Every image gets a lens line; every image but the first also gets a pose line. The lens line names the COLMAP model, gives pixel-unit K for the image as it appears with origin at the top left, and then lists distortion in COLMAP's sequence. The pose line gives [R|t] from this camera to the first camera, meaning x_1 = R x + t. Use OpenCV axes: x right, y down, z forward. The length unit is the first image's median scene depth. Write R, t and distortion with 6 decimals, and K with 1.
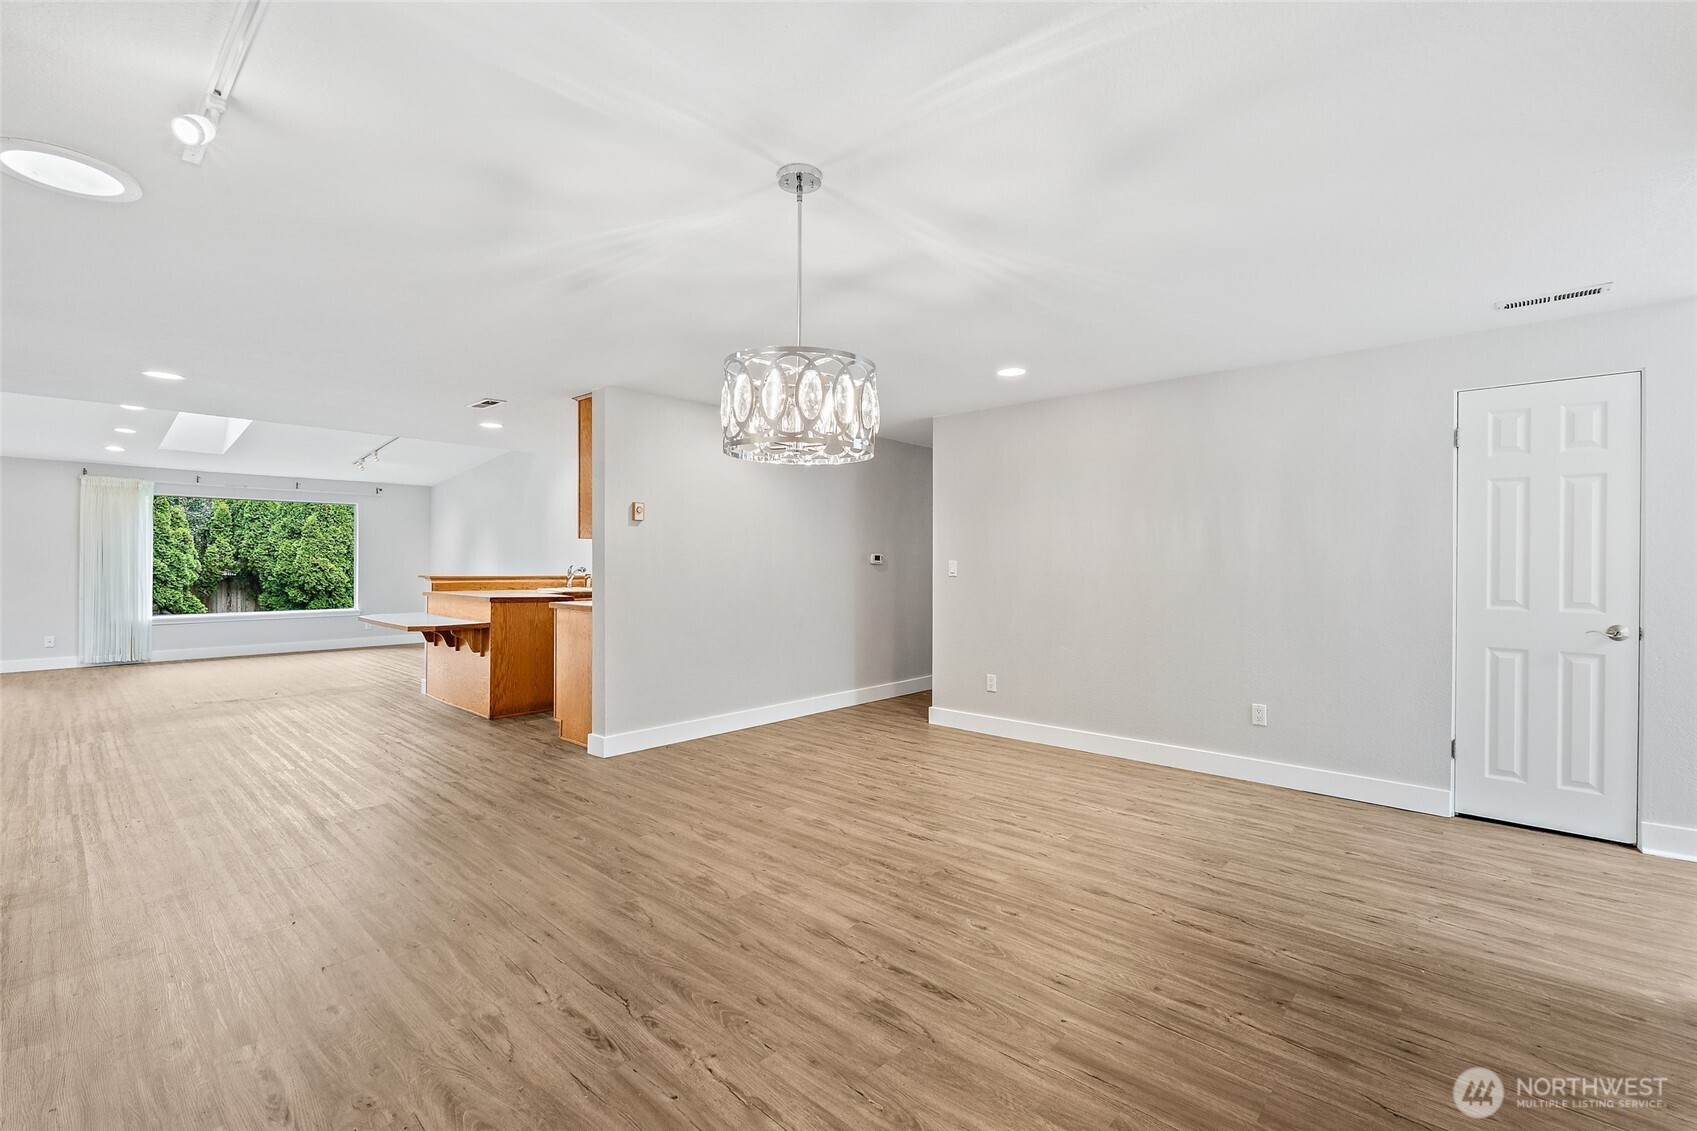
lens RADIAL K [[747.8, 0, 853.0], [0, 747.8, 564.6], [0, 0, 1]] dist [-0.004265, 0.000110]
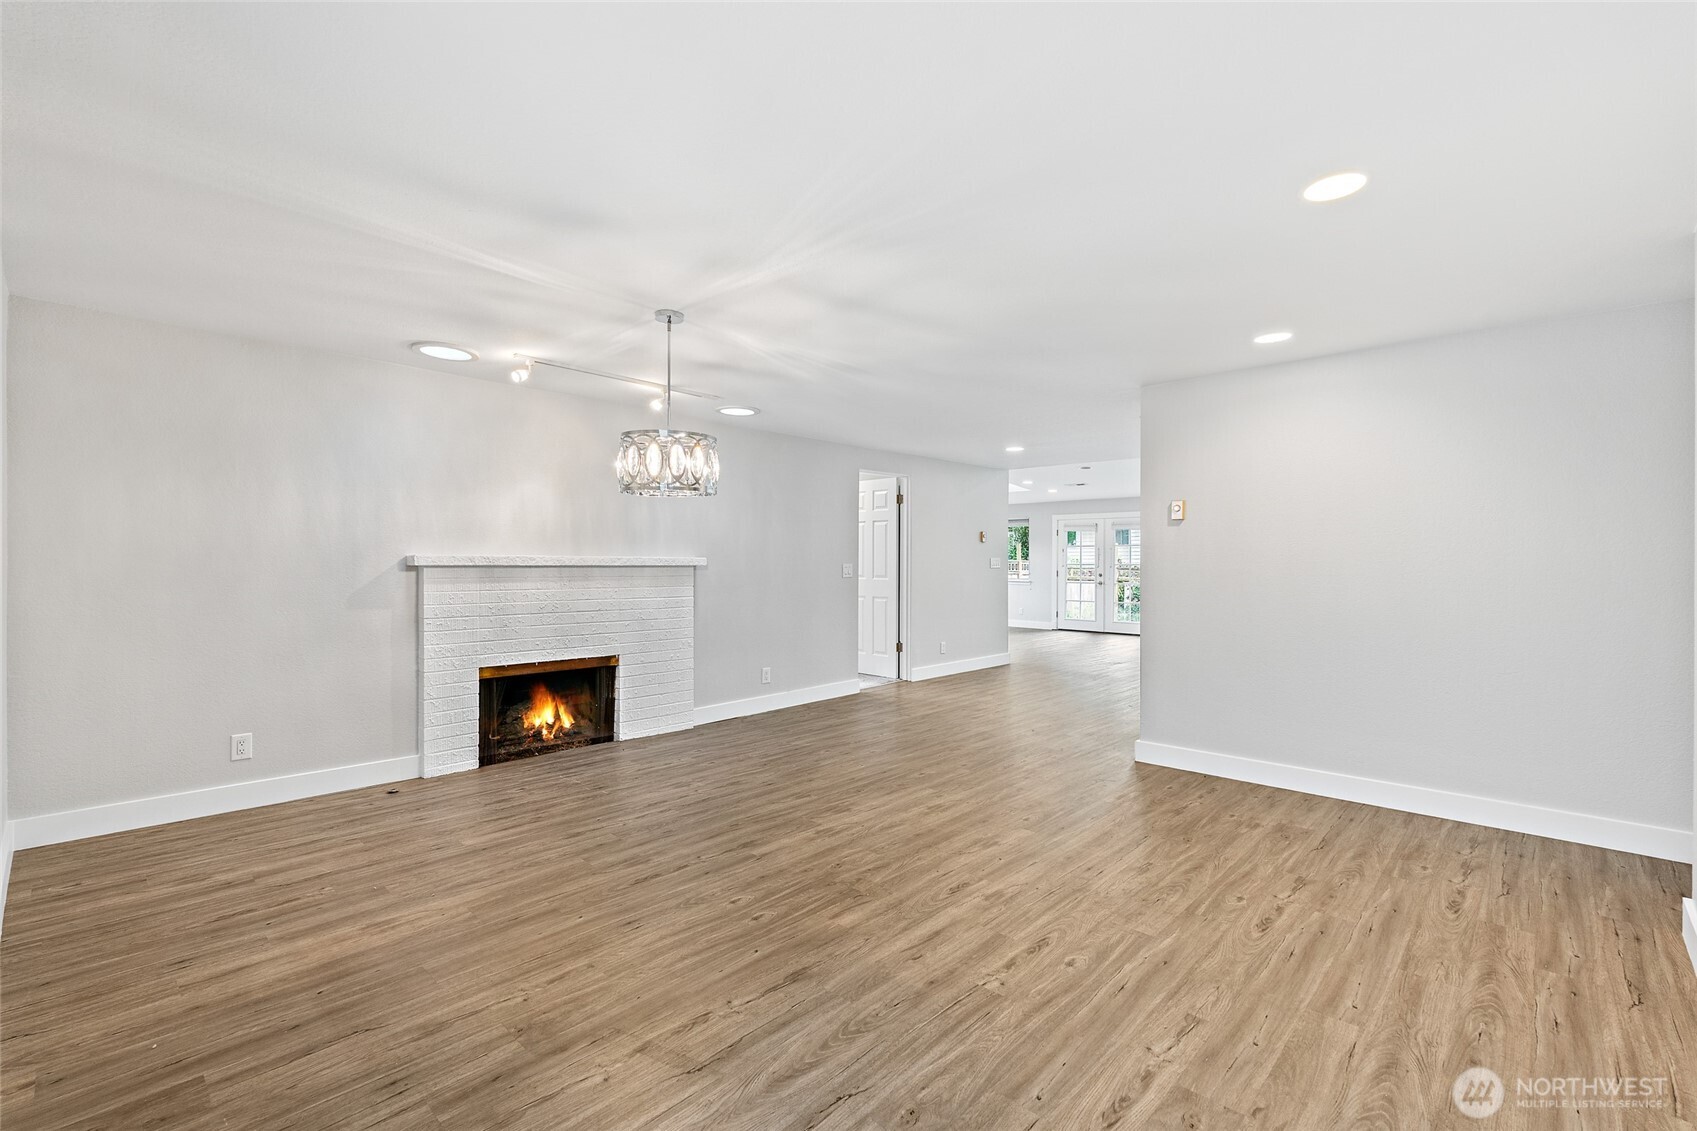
lens RADIAL K [[747.8, 0, 853.0], [0, 747.8, 564.6], [0, 0, 1]] dist [-0.004265, 0.000110]
pose [[-0.017193, 0.000156, -0.999852, 1.005515], [-0.007459, 0.999972, 0.000284, -0.000932], [0.999824, 0.007463, -0.017192, 0.956942]]
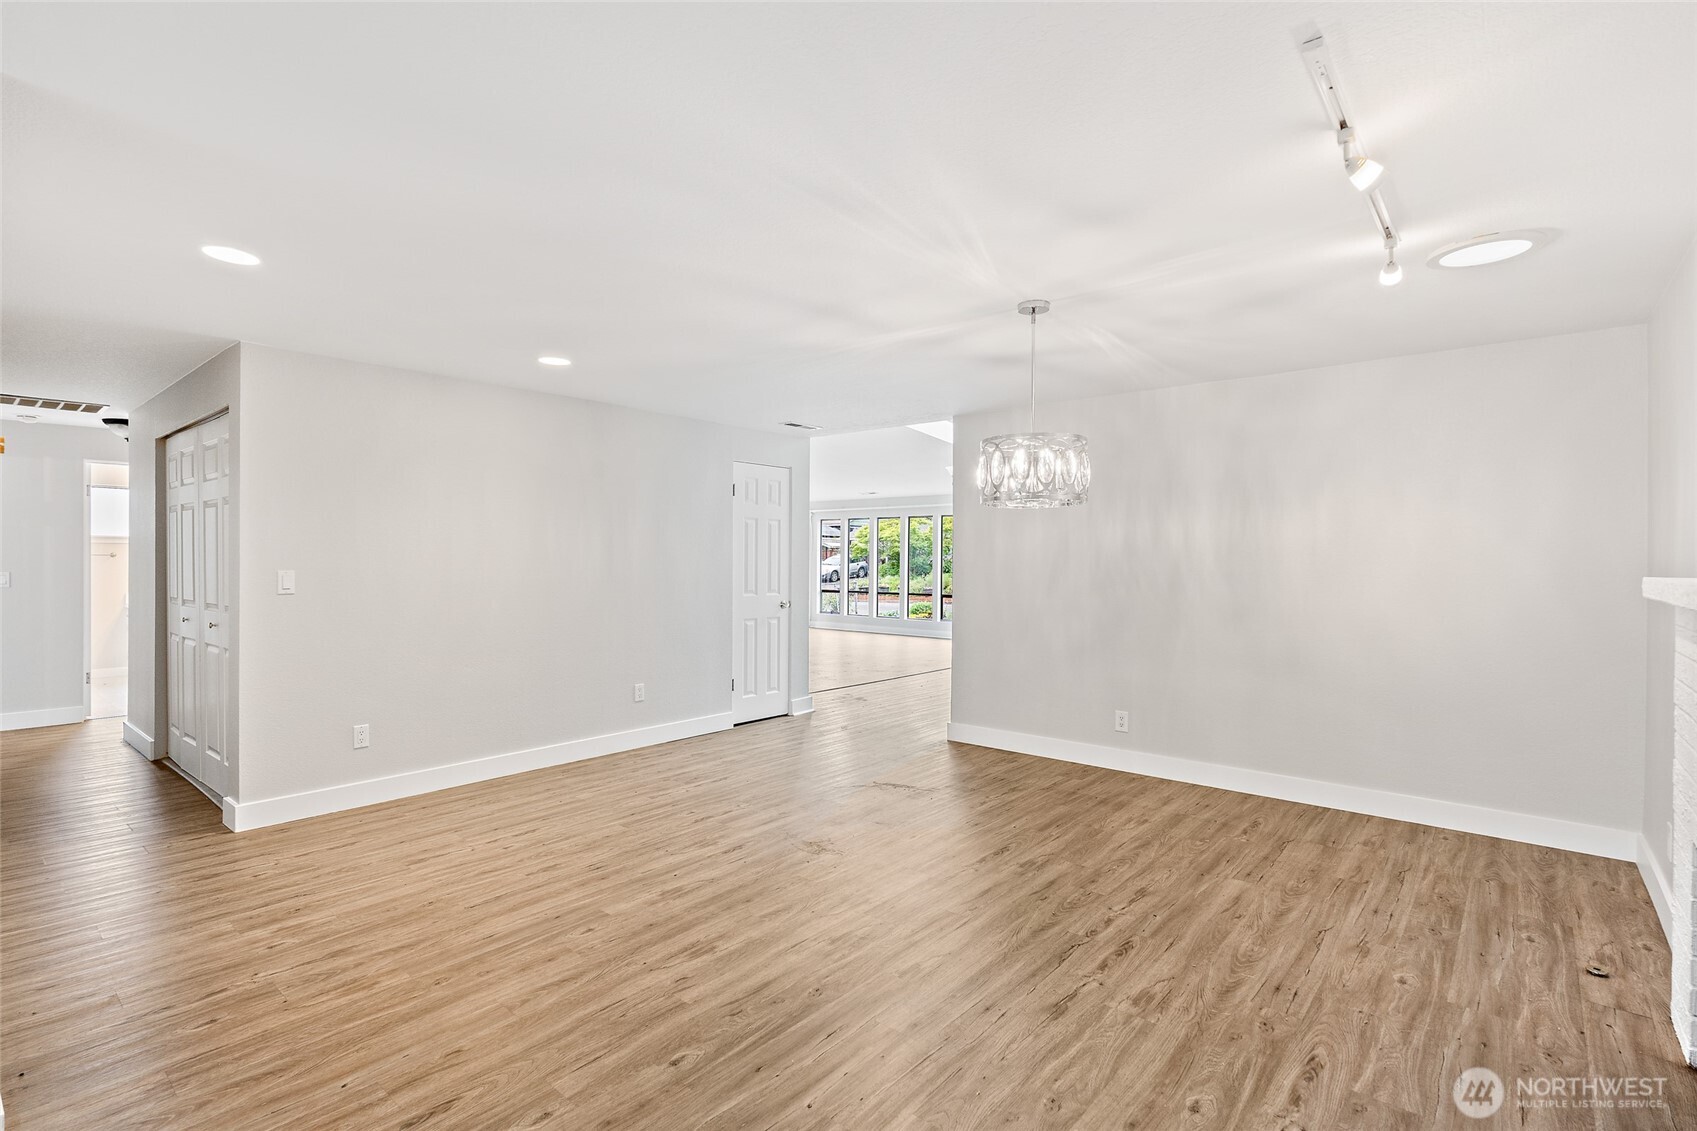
lens RADIAL K [[795.5, 0, 851.9], [0, 795.5, 564.0], [0, 0, 1]] dist [-0.002812, -0.000114]
pose [[-0.033432, -0.008788, 0.999402, -1.055910], [-0.000532, 0.999961, 0.008775, -0.031111], [-0.999441, -0.000238, -0.033435, 0.940410]]
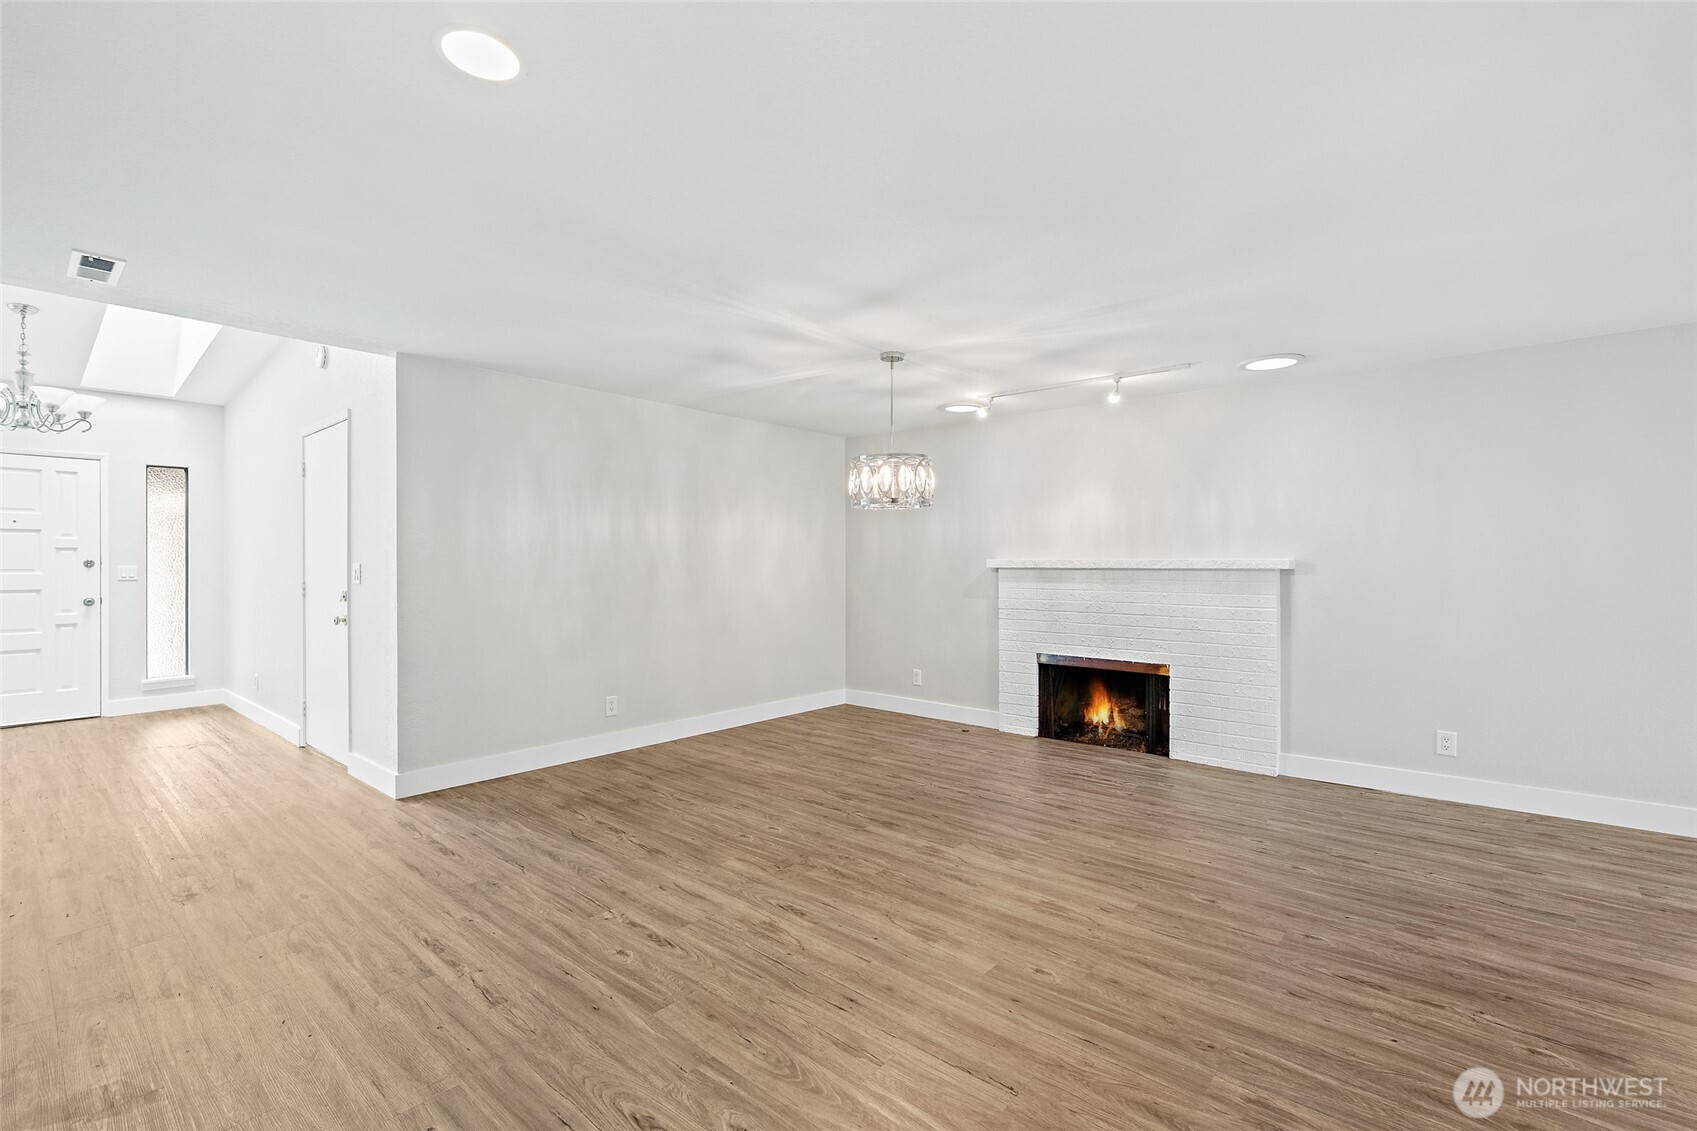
lens RADIAL K [[747.8, 0, 853.0], [0, 747.8, 564.6], [0, 0, 1]] dist [-0.004265, 0.000110]
pose [[-0.999672, -0.002420, -0.025497, 0.048696], [-0.002522, 0.999989, 0.003976, -0.006683], [0.025487, 0.004039, -0.999667, 1.926035]]
